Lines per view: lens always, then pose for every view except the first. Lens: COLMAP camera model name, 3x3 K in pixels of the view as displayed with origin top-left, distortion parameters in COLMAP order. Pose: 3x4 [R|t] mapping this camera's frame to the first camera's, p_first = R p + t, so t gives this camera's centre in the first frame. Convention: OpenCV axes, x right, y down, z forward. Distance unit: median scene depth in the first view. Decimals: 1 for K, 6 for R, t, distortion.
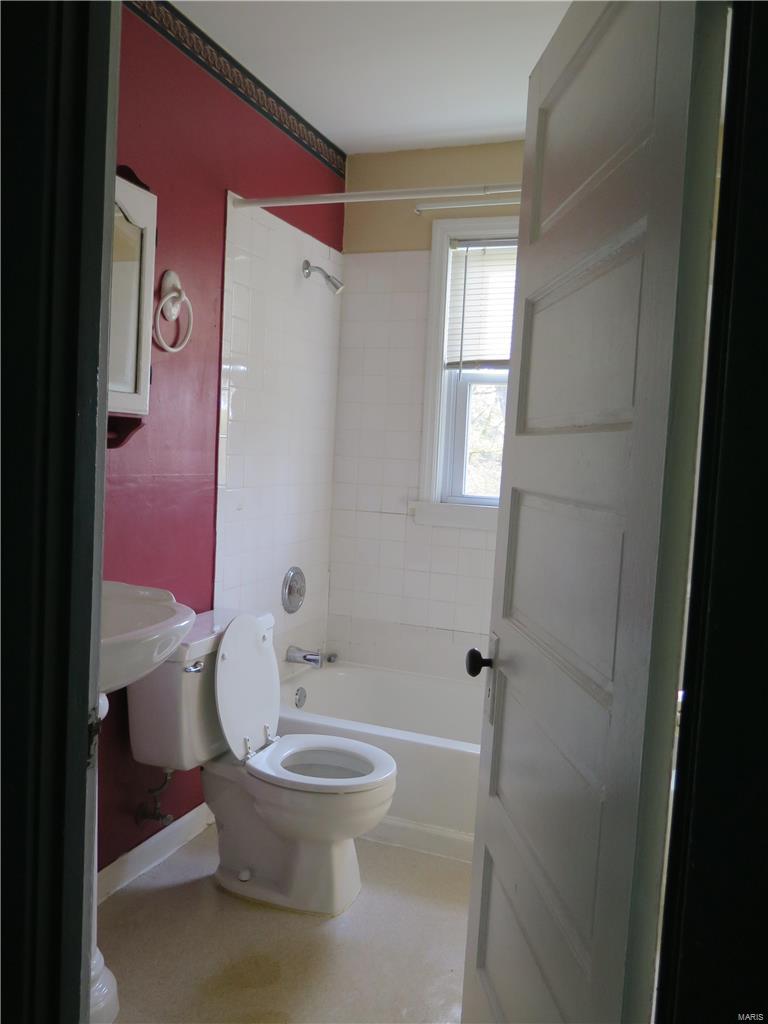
lens RADIAL K [[854.7, 0, 385.2], [0, 854.7, 514.3], [0, 0, 1]] dist [-0.021038, 0.001323]
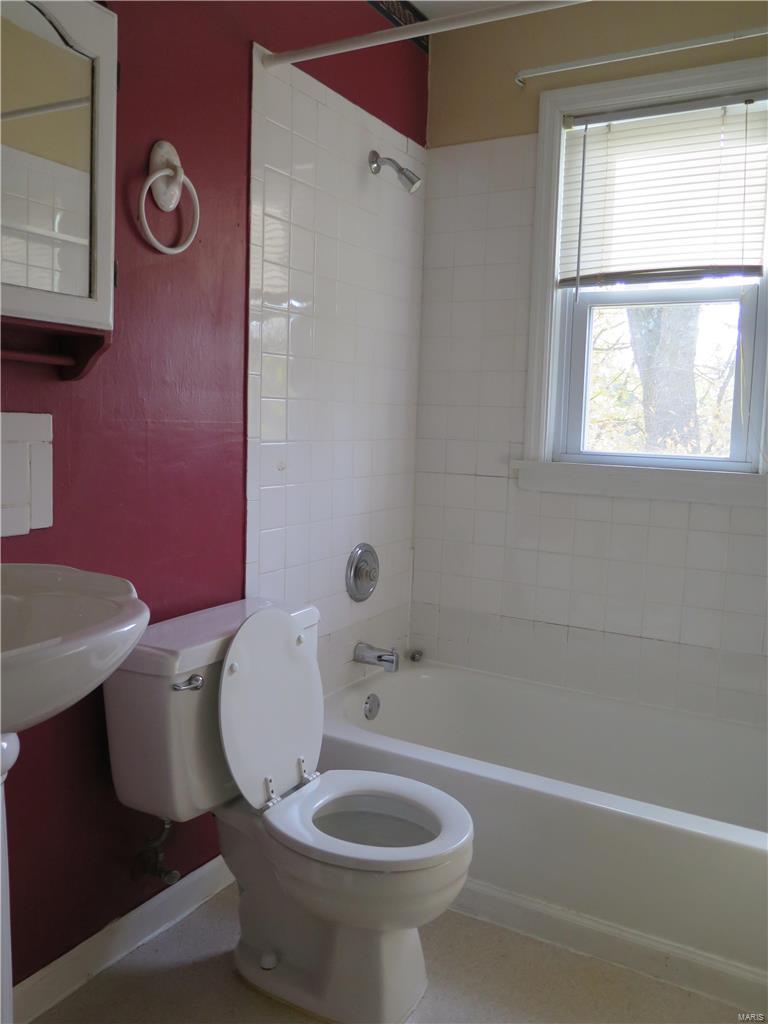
lens RADIAL K [[854.7, 0, 382.5], [0, 854.7, 507.9], [0, 0, 1]] dist [-0.021038, 0.001323]
pose [[0.987691, -0.000213, -0.156415, 0.044045], [0.003836, 0.999731, 0.022861, 0.012779], [0.156368, -0.023179, 0.987427, 0.268822]]
